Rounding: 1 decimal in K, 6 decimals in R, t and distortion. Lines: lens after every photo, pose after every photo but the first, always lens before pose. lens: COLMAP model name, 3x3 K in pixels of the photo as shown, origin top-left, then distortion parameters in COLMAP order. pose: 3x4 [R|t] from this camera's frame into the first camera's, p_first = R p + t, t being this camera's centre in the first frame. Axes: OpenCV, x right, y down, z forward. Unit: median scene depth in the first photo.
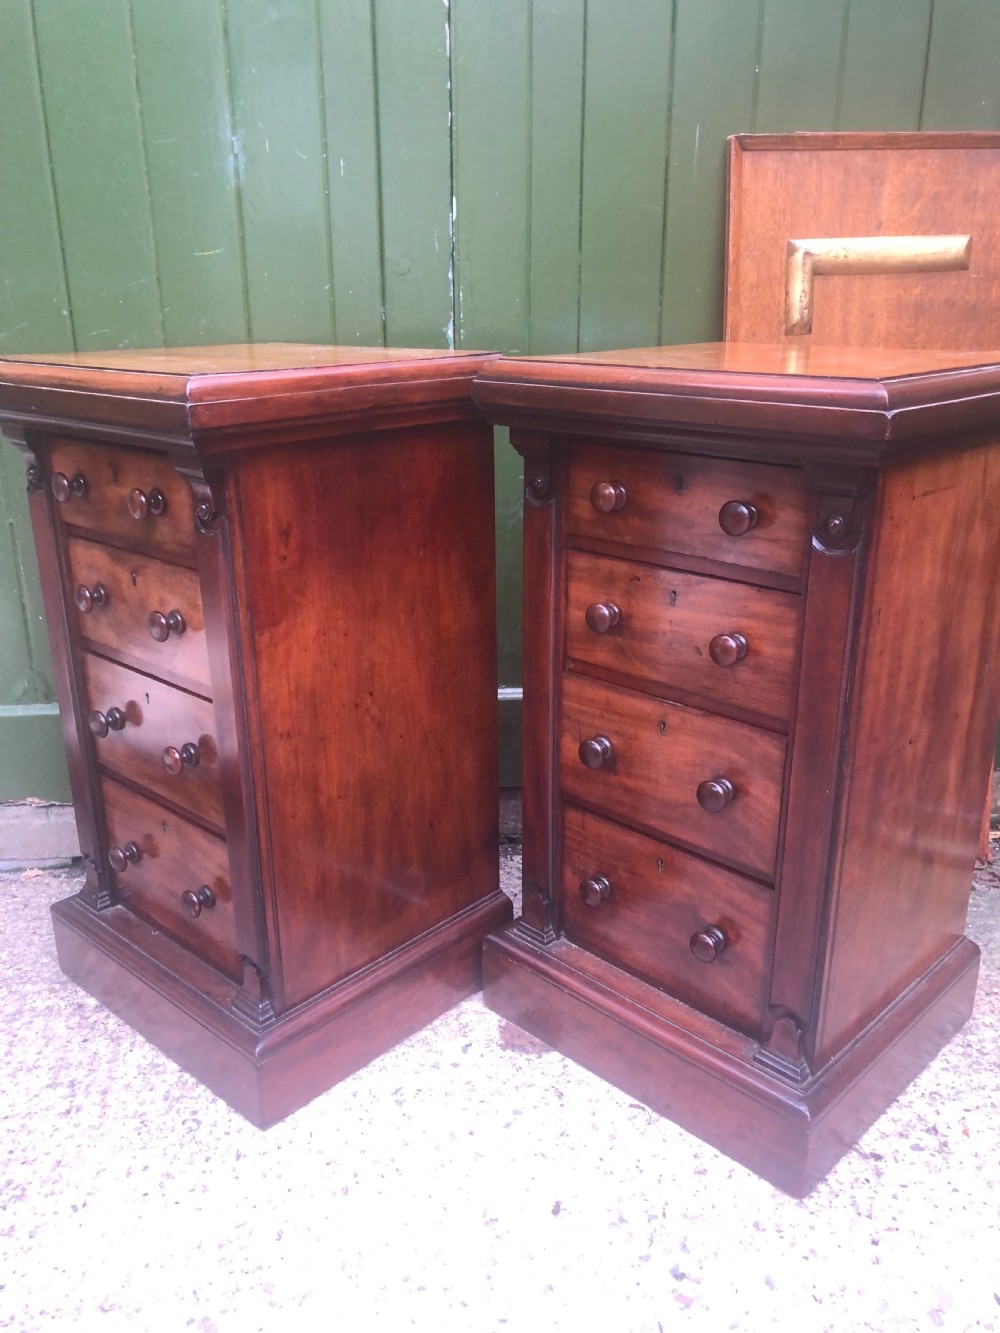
lens RADIAL K [[1084.2, 0, 491.6], [0, 1084.2, 655.4], [0, 0, 1]] dist [0.026324, -0.012255]
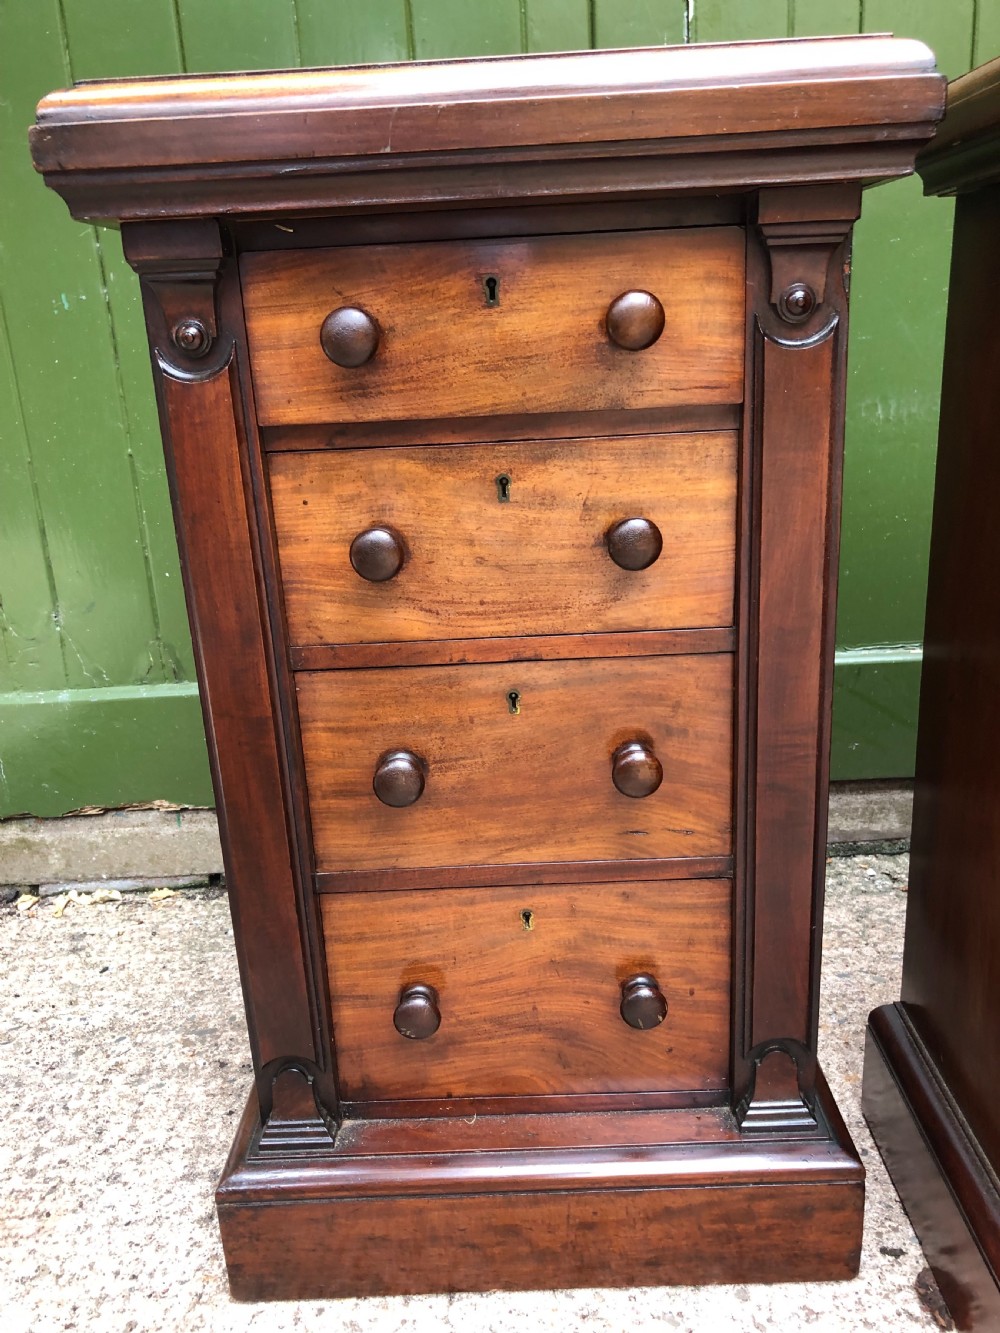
lens RADIAL K [[1084.2, 0, 501.7], [0, 1084.2, 675.0], [0, 0, 1]] dist [0.026324, -0.012255]
pose [[0.994939, -0.018665, -0.098731, -0.096323], [0.017073, 0.999711, -0.016948, 0.061548], [0.099018, 0.015177, 0.994970, 0.240691]]
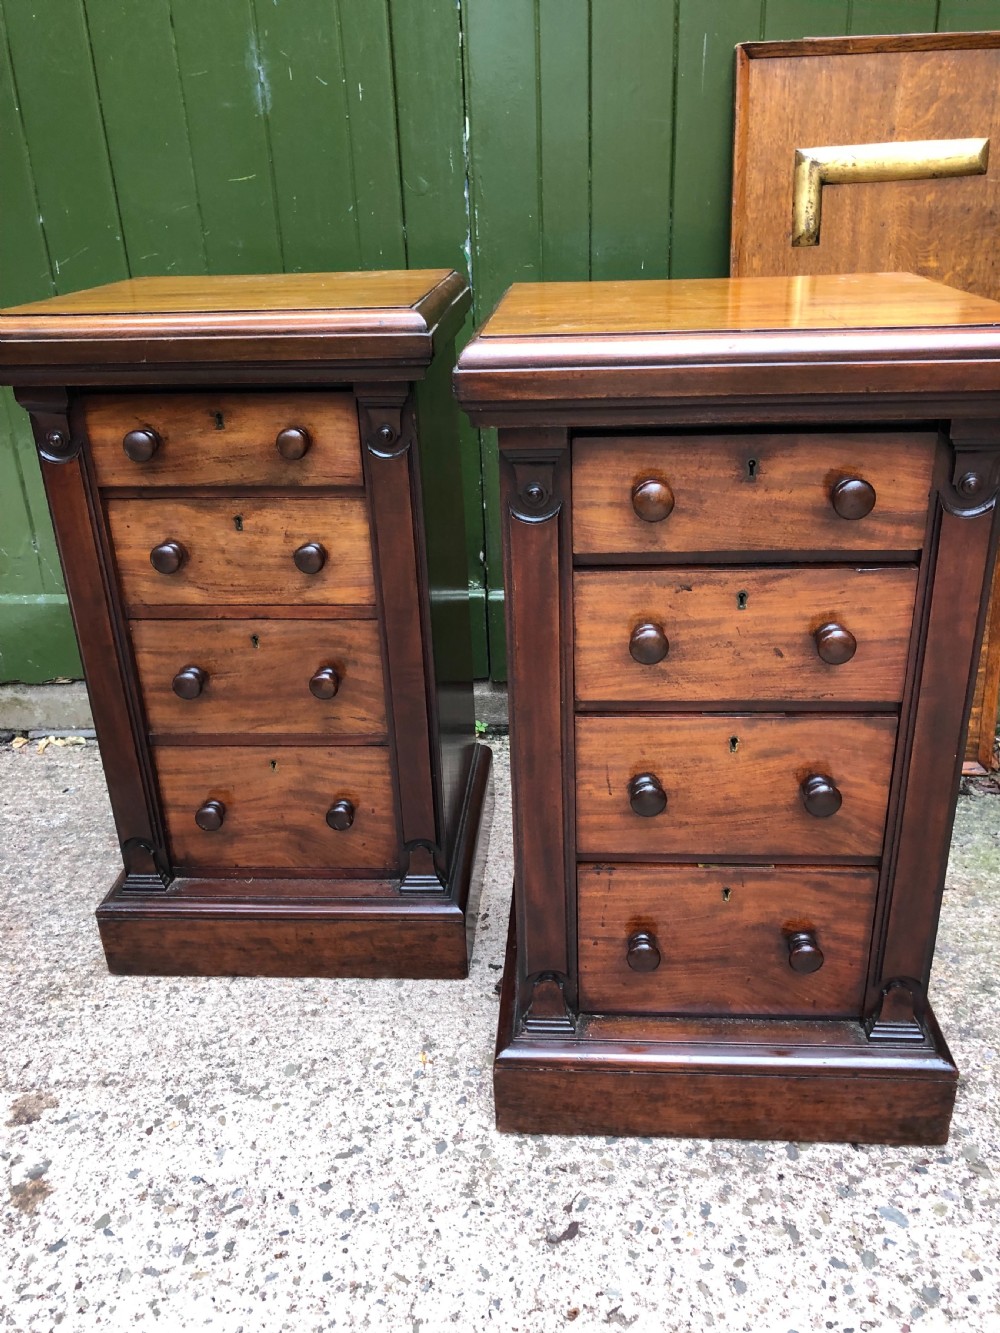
lens RADIAL K [[1084.2, 0, 517.3], [0, 1084.2, 652.9], [0, 0, 1]] dist [0.026324, -0.012255]
pose [[0.990584, 0.031337, -0.133272, 0.166632], [-0.019398, 0.995757, 0.089955, -0.003426], [0.135525, -0.086523, 0.986989, -0.070717]]
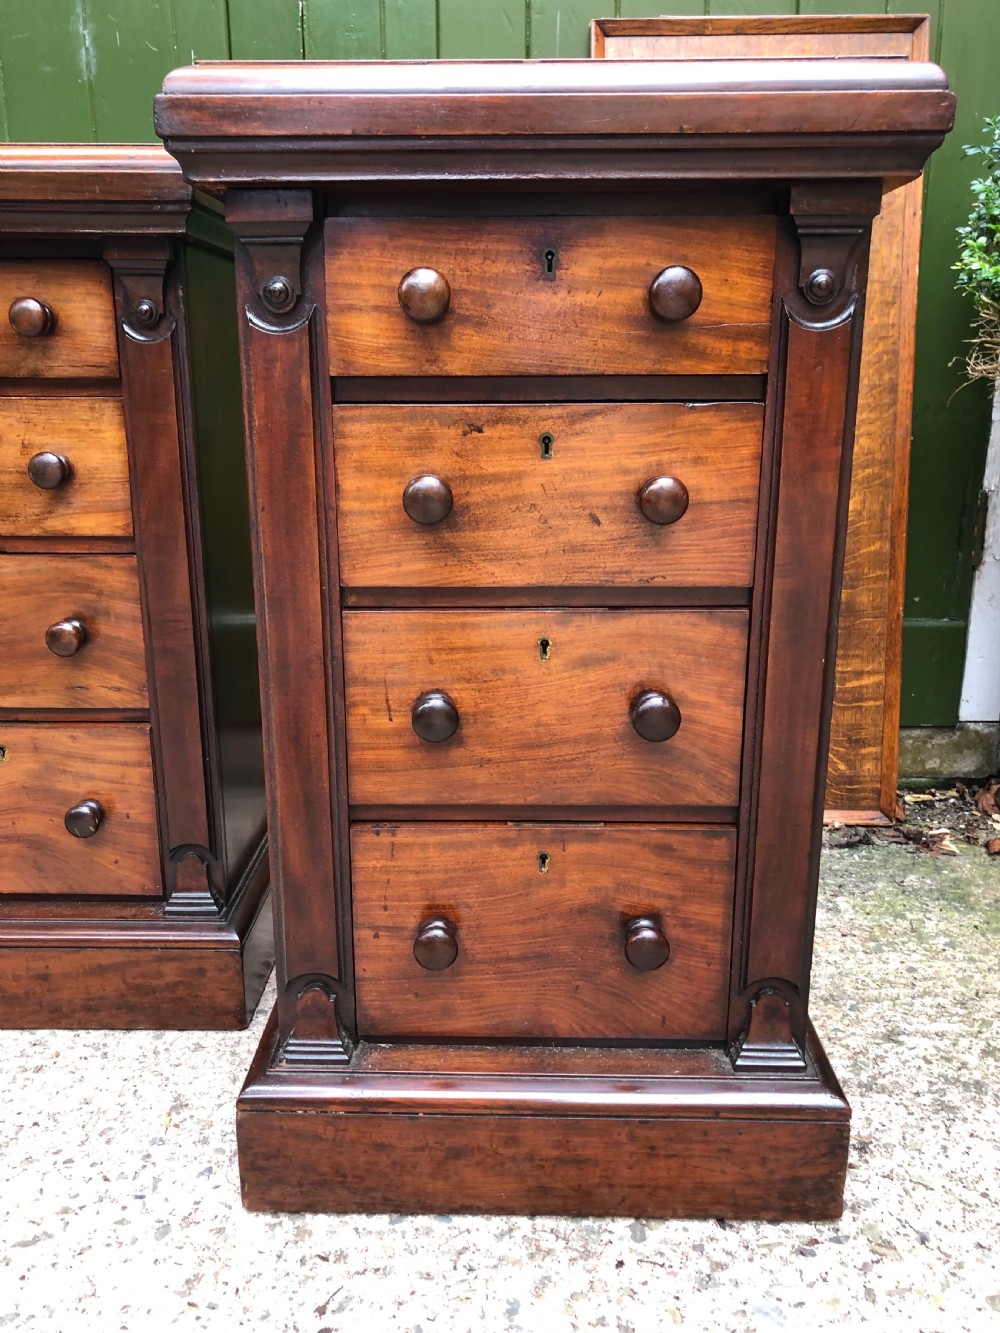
lens RADIAL K [[1084.2, 0, 496.9], [0, 1084.2, 654.6], [0, 0, 1]] dist [0.026324, -0.012255]
pose [[0.995532, 0.026382, -0.090669, 0.233435], [-0.032771, 0.997028, -0.069718, 0.144719], [0.088560, 0.072377, 0.993438, 0.079059]]
